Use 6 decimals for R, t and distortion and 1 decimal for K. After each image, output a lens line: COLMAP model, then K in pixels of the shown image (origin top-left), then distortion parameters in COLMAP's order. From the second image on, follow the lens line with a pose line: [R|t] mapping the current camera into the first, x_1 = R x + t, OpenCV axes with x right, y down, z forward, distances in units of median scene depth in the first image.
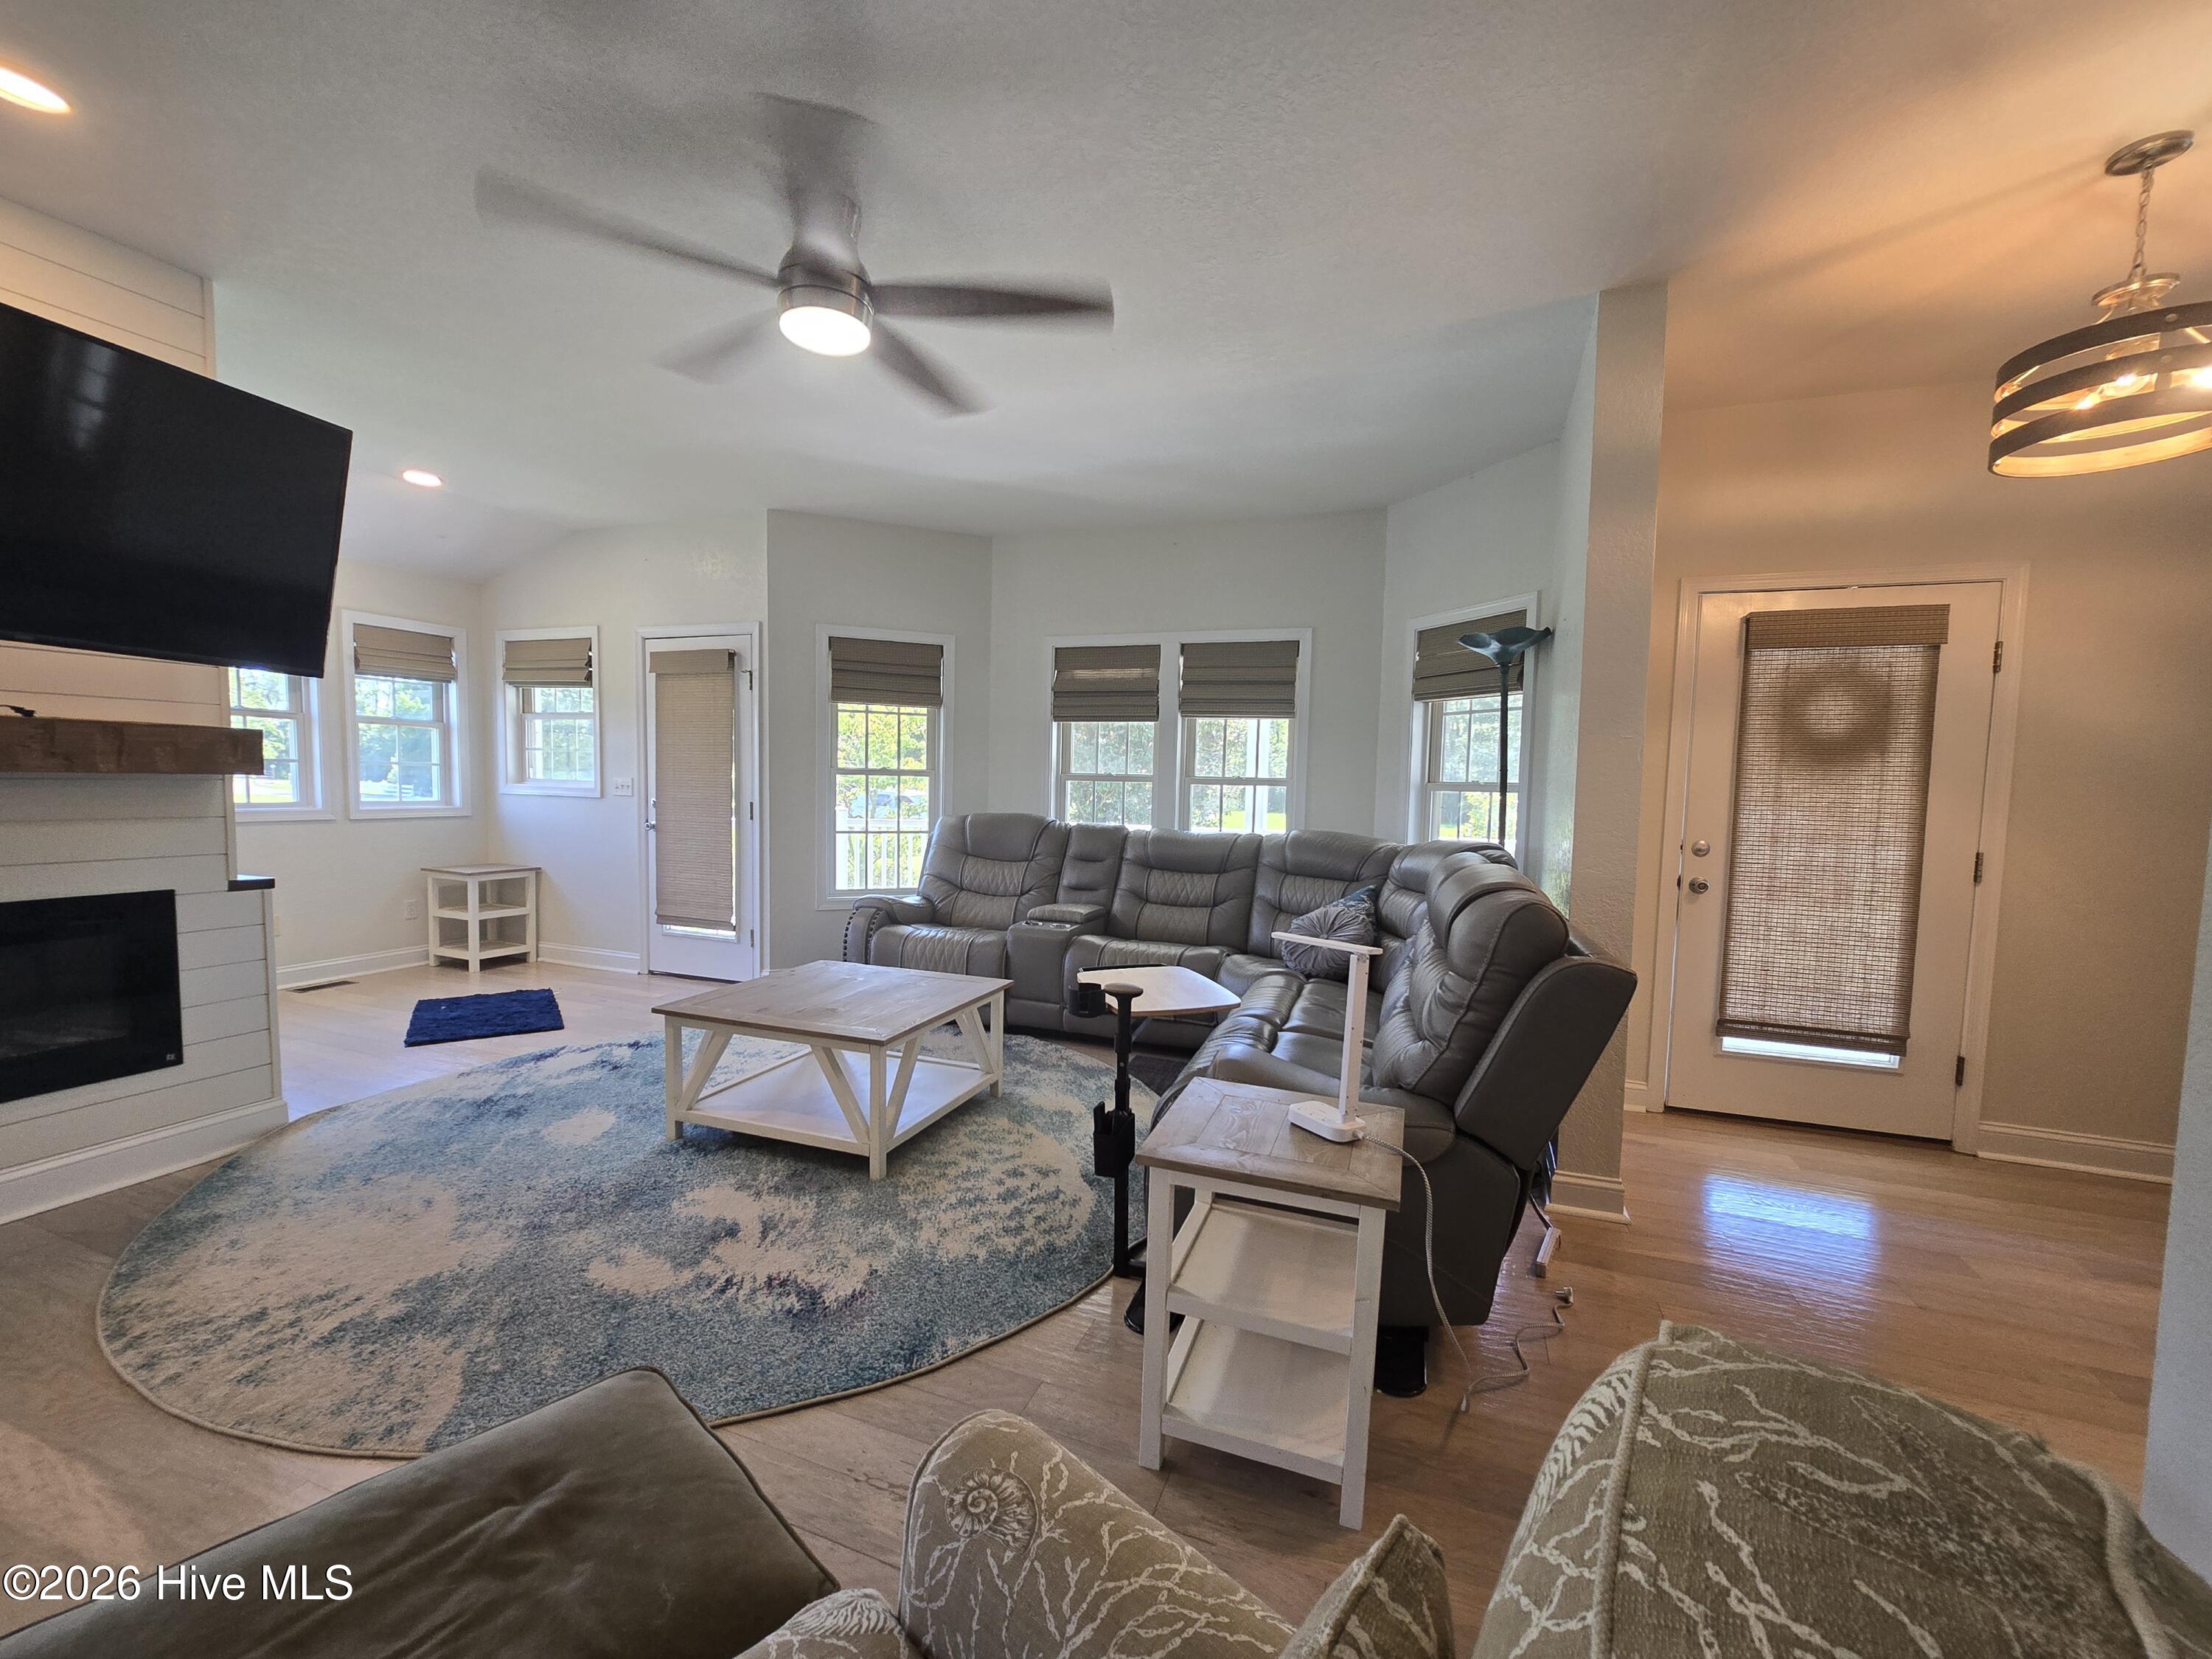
lens RADIAL K [[903.8, 0, 1101.5], [0, 903.8, 835.7], [0, 0, 1]] dist [-0.002379, 0.000938]
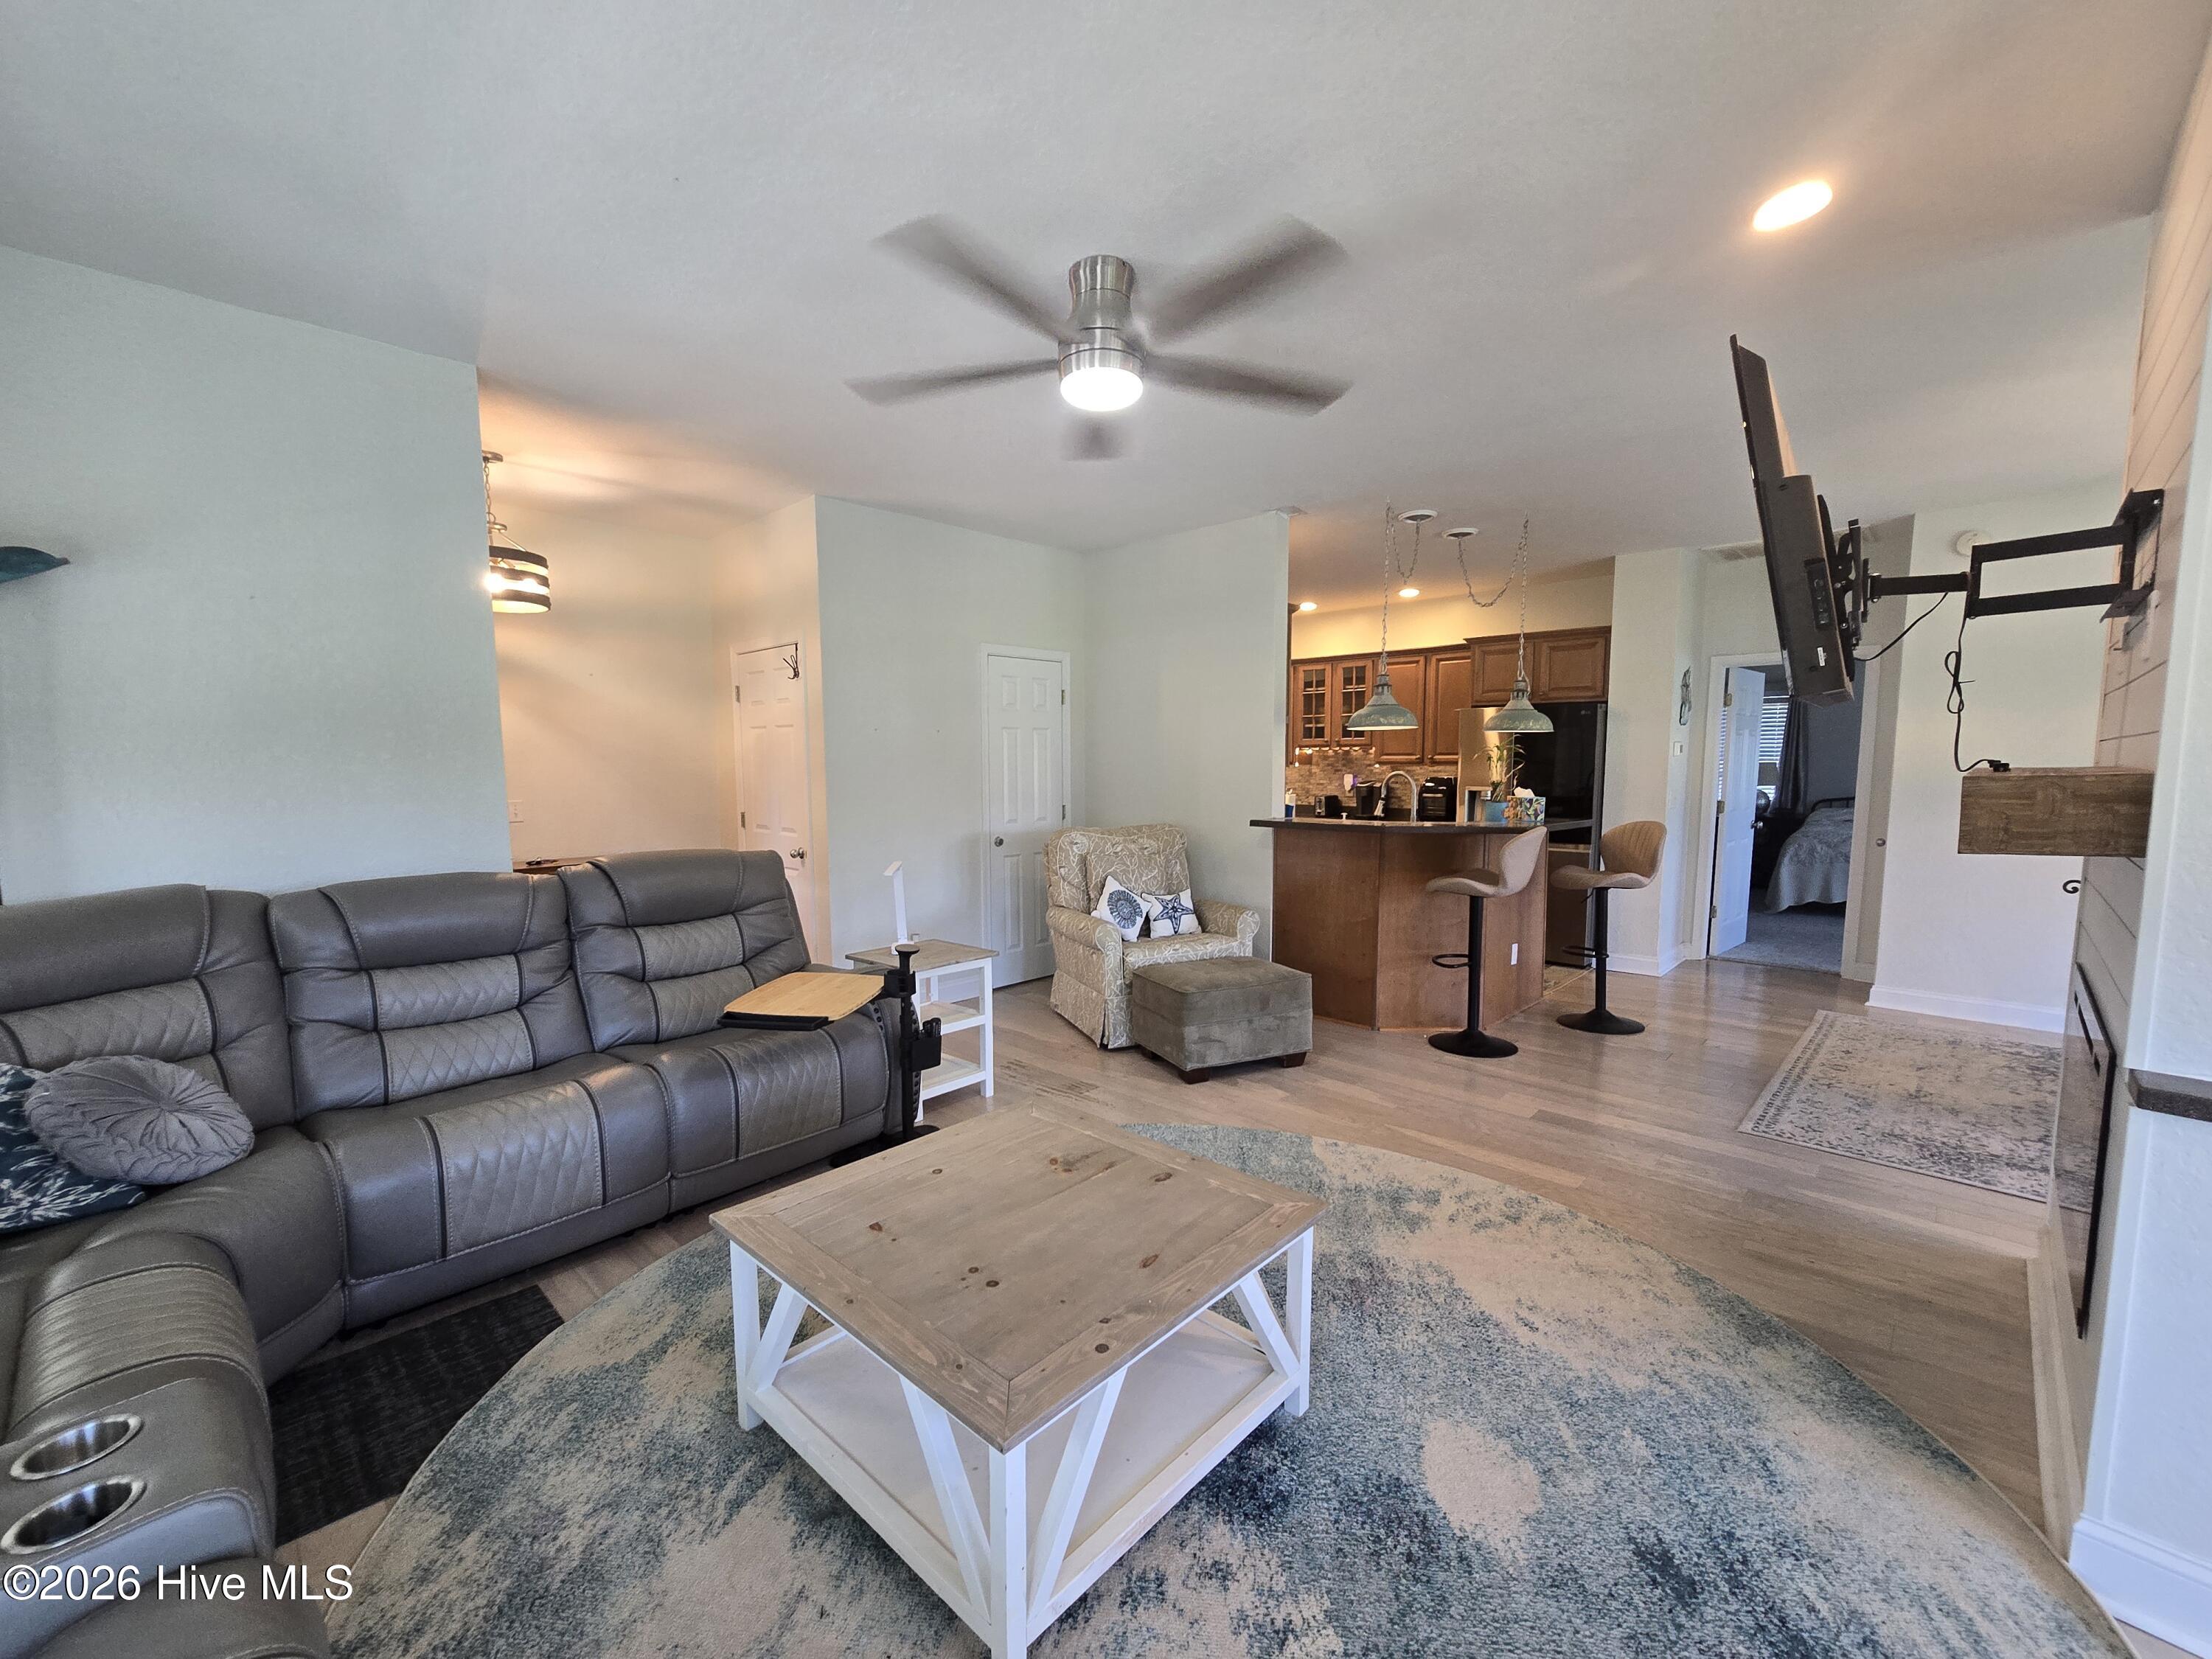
lens RADIAL K [[903.8, 0, 1104.3], [0, 903.8, 841.1], [0, 0, 1]] dist [-0.002379, 0.000938]
pose [[-0.924125, -0.058015, 0.377661, -0.740192], [0.002727, 0.987379, 0.158350, -0.199215], [-0.382081, 0.147365, -0.912304, 2.054949]]
